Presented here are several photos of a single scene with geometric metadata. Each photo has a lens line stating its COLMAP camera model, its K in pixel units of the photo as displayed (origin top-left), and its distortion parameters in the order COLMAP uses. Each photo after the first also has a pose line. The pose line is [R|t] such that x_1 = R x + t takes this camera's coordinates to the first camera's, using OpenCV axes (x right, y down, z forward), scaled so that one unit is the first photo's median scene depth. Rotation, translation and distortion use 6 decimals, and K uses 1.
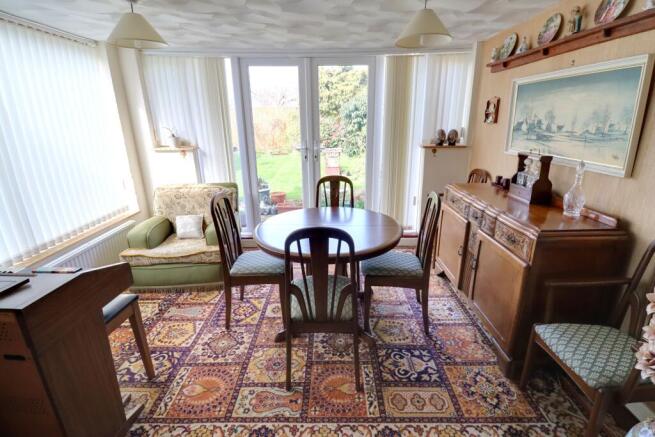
lens RADIAL K [[305.2, 0, 333.3], [0, 305.2, 213.9], [0, 0, 1]] dist [0.000717, -0.014188]
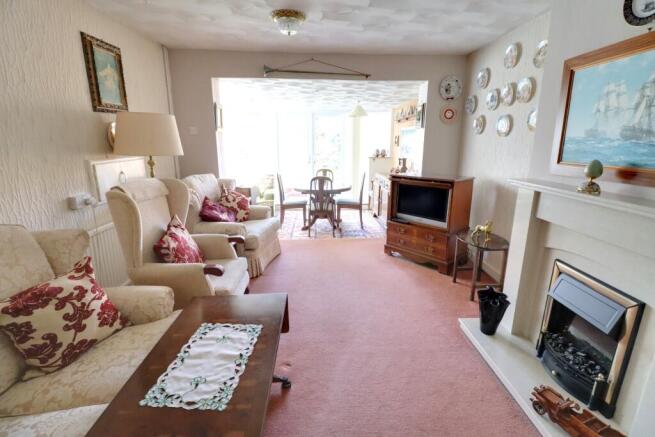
lens RADIAL K [[305.2, 0, 333.3], [0, 305.2, 213.9], [0, 0, 1]] dist [0.000717, -0.014188]
pose [[0.998701, 0.005133, 0.050689, -0.038331], [-0.001426, 0.997338, -0.072909, 0.315519], [-0.050928, 0.072742, 0.996050, -1.019952]]
